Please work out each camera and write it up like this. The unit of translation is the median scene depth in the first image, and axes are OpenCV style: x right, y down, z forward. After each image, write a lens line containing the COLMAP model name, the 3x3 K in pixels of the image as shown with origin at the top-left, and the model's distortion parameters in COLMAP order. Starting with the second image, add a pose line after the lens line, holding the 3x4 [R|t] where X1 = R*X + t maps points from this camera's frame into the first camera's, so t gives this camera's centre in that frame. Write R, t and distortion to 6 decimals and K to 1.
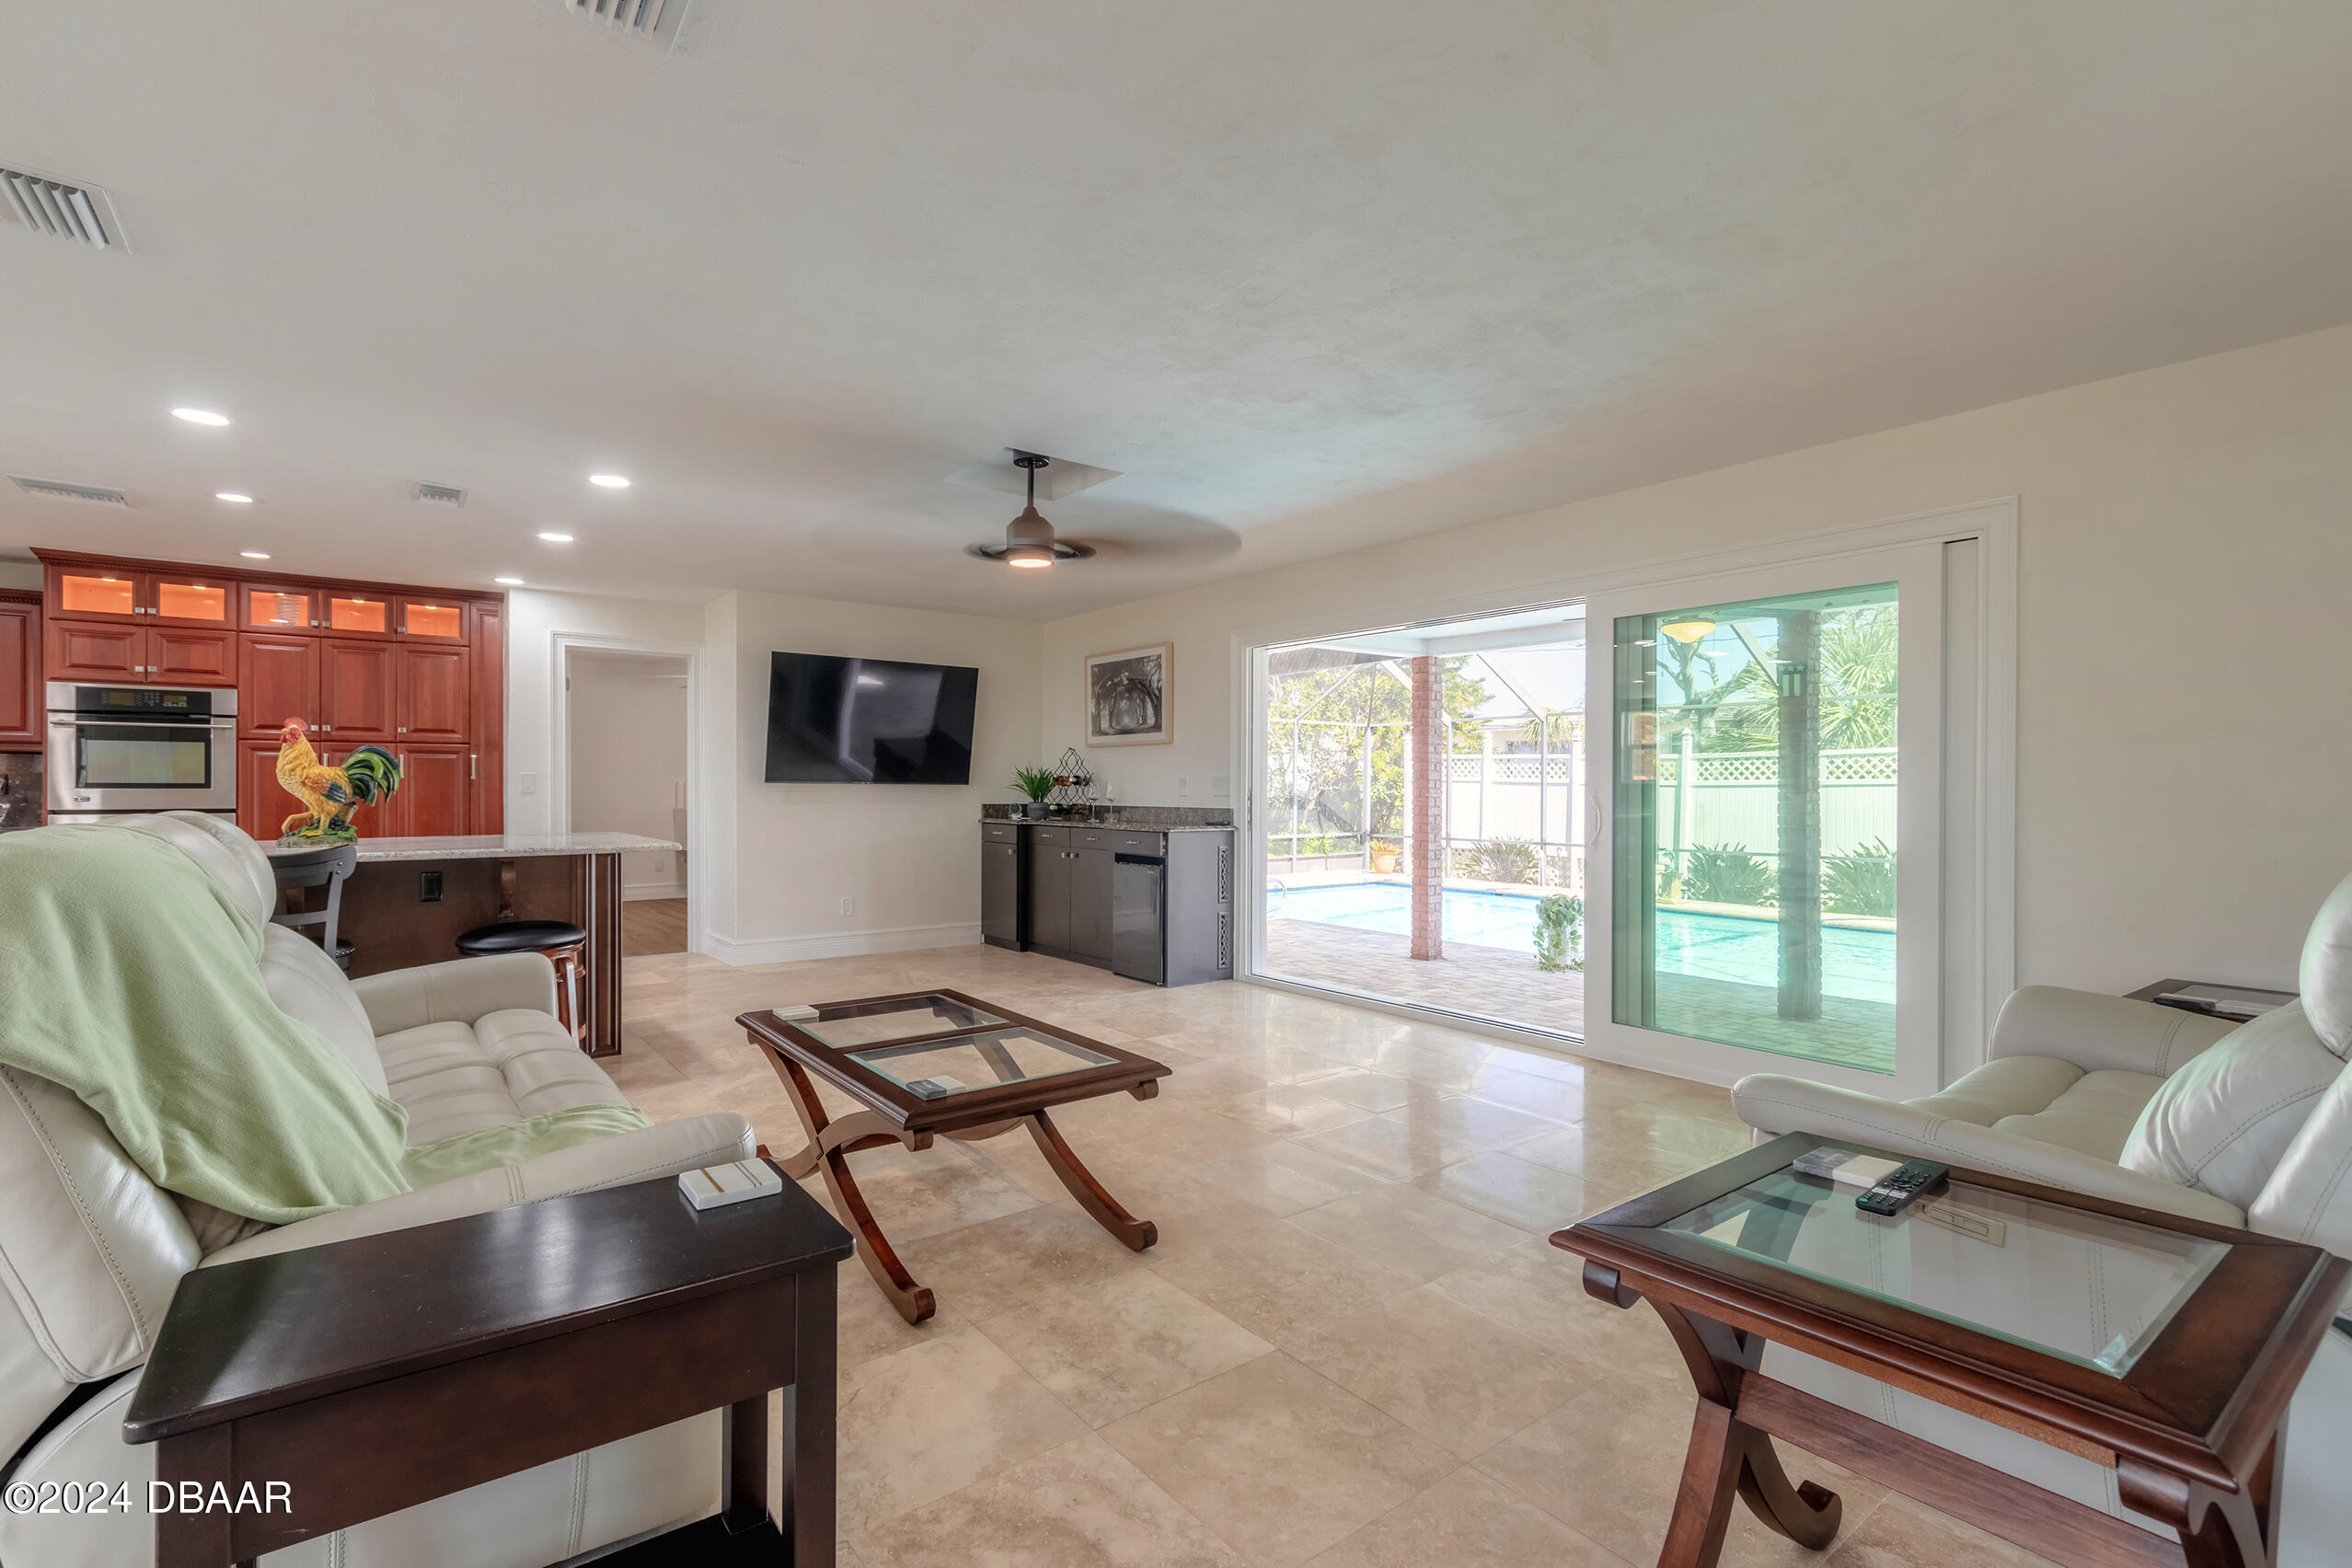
lens RADIAL K [[1067.9, 0, 1139.4], [0, 1067.9, 793.5], [0, 0, 1]] dist [0.012799, -0.006185]
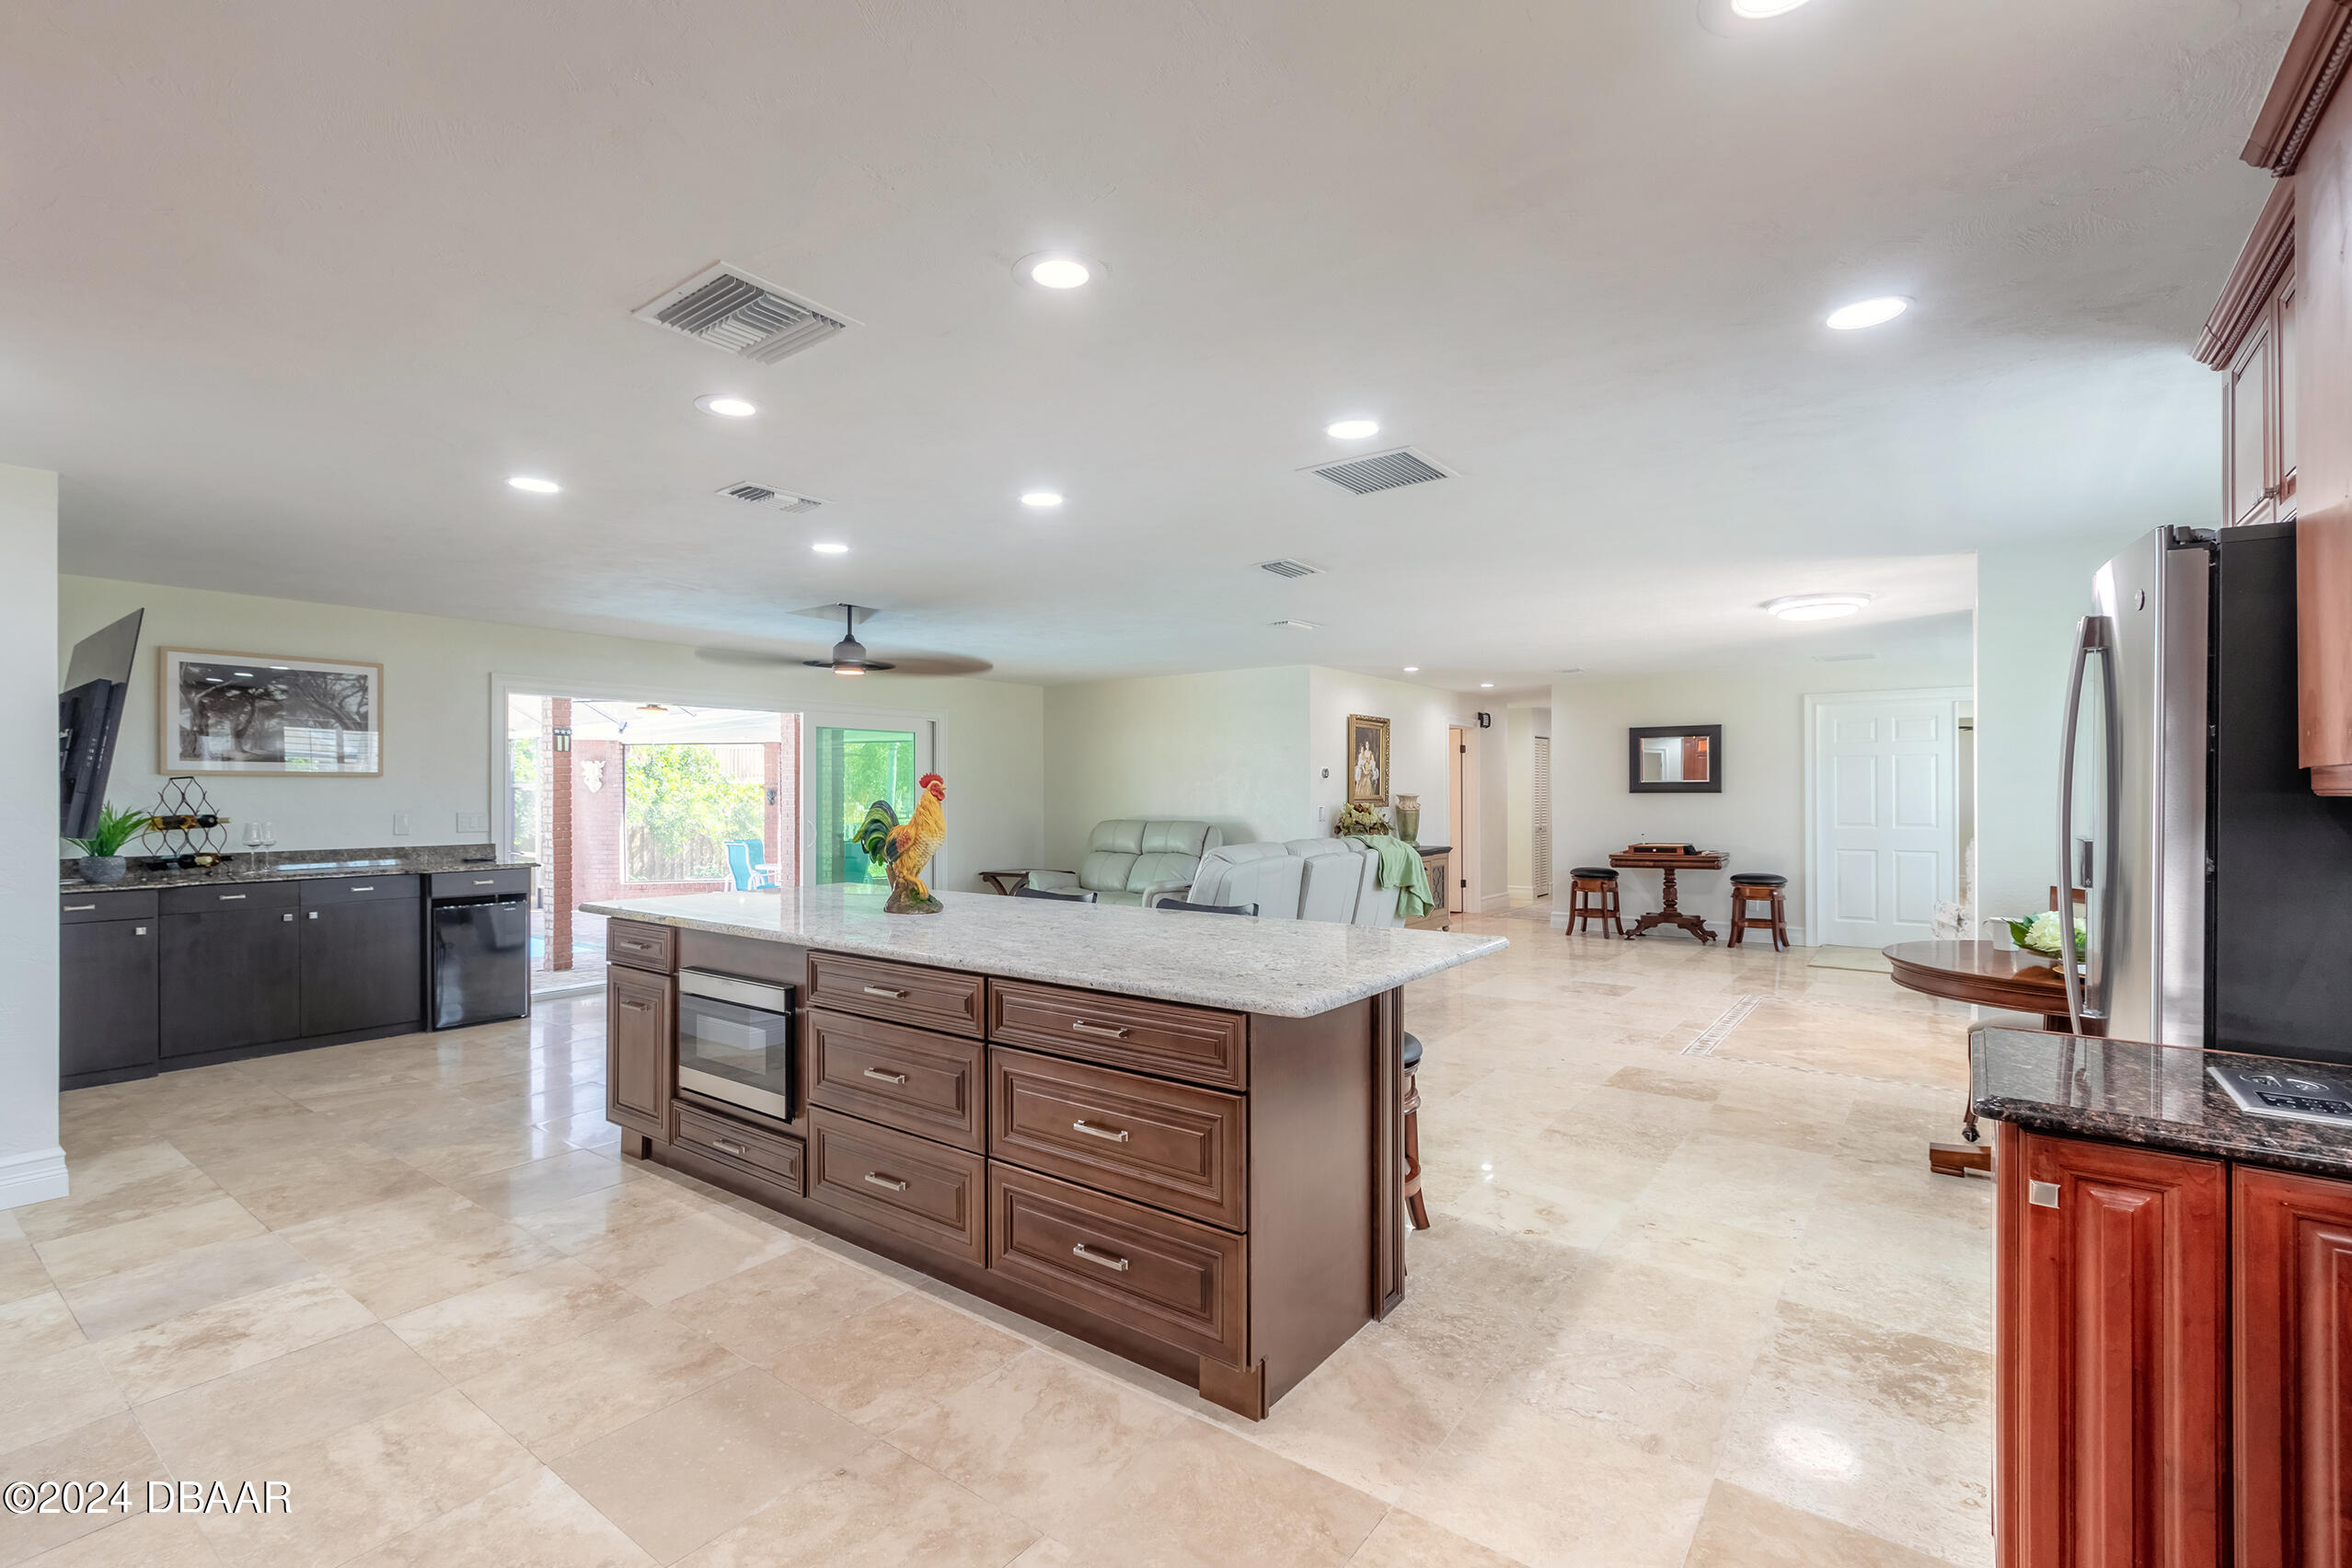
lens RADIAL K [[1067.9, 0, 1139.4], [0, 1067.9, 793.5], [0, 0, 1]] dist [0.012799, -0.006185]
pose [[-0.264008, -0.002541, 0.964517, -1.191811], [0.006356, 0.999970, 0.004375, -0.038633], [-0.964500, 0.007286, -0.263984, 0.735630]]
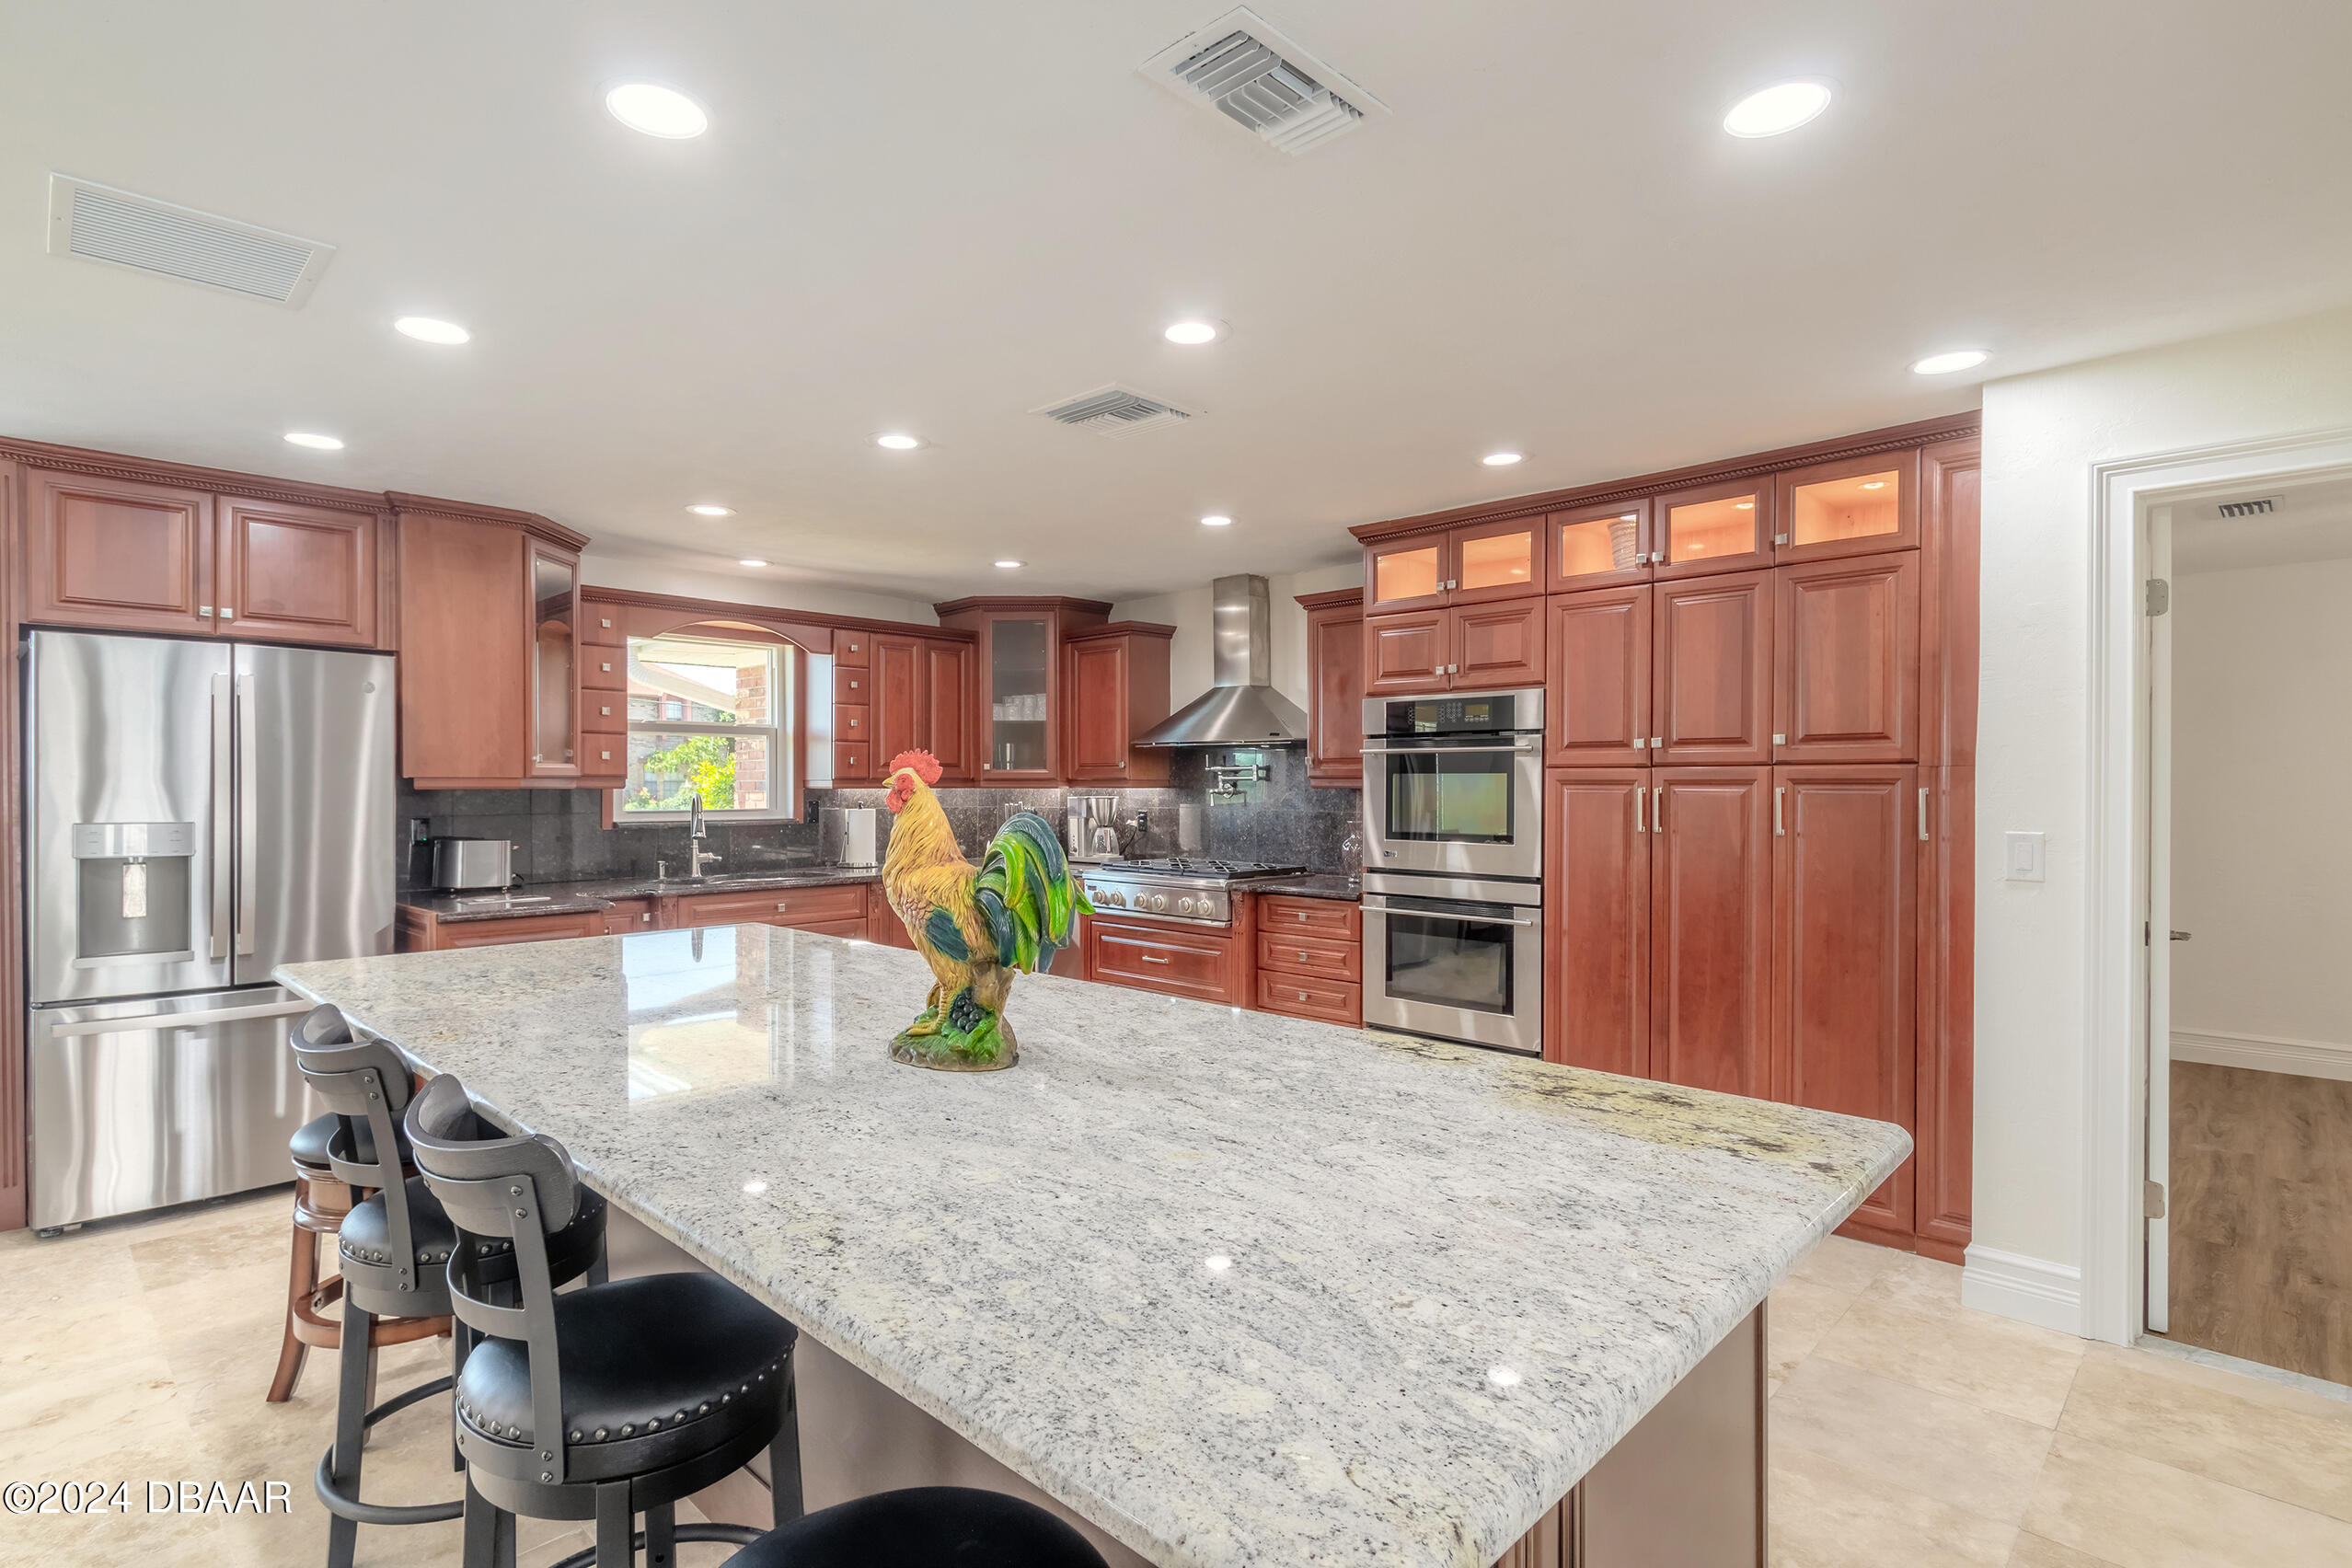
lens RADIAL K [[1153.0, 0, 1135.7], [0, 1153.0, 793.0], [0, 0, 1]] dist [0.002468, 0.000125]
pose [[0.141905, 0.006779, -0.989857, -0.218135], [-0.006098, 0.999964, 0.005974, -0.039632], [0.989861, 0.005188, 0.141942, 0.701632]]
